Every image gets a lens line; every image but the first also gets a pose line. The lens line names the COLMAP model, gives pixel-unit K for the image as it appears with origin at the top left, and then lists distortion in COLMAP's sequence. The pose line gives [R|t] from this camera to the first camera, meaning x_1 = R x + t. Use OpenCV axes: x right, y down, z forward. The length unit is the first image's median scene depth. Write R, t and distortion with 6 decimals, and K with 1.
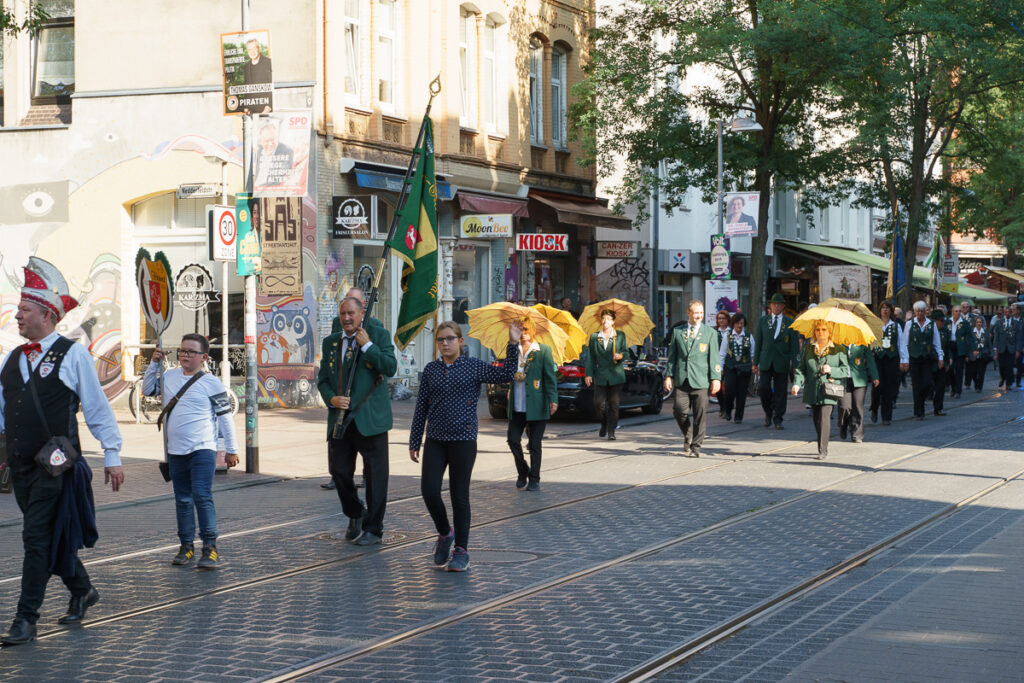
lens RADIAL K [[2106.6, 0, 512.2], [0, 2106.6, 340.1], [0, 0, 1]] dist [-0.024320, 0.000000]
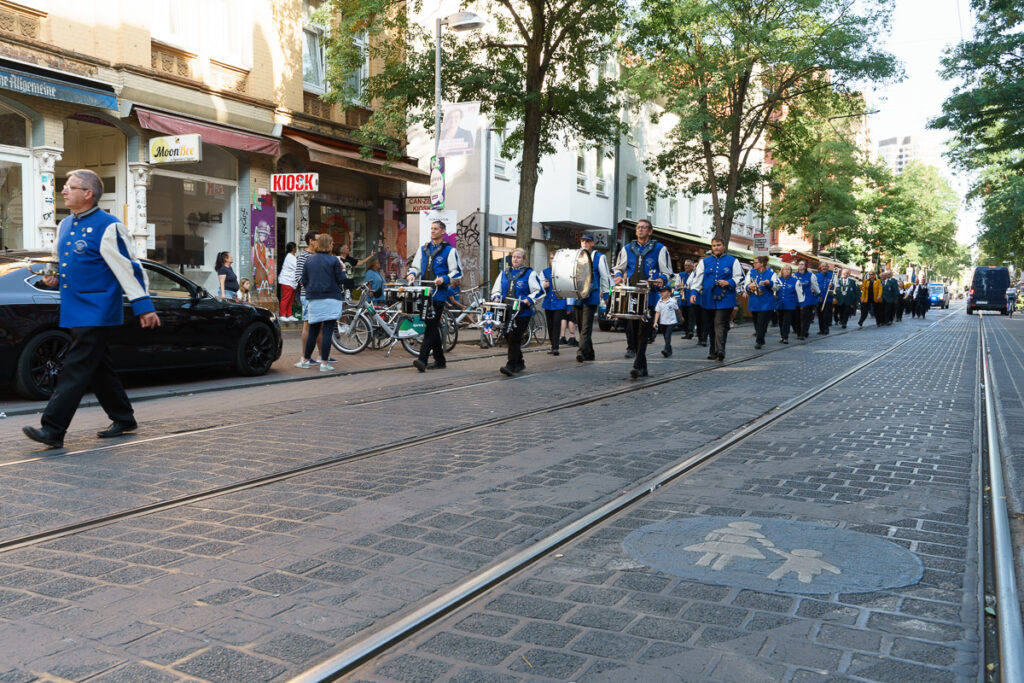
lens RADIAL K [[811.0, 0, 511.0], [0, 811.0, 345.2], [0, 0, 1]] dist [-0.000682, -0.013676]
pose [[0.990601, 0.016828, -0.135742, 0.164567], [-0.010910, 0.998962, 0.044222, 0.010575], [0.136346, -0.042325, 0.989757, 0.643468]]
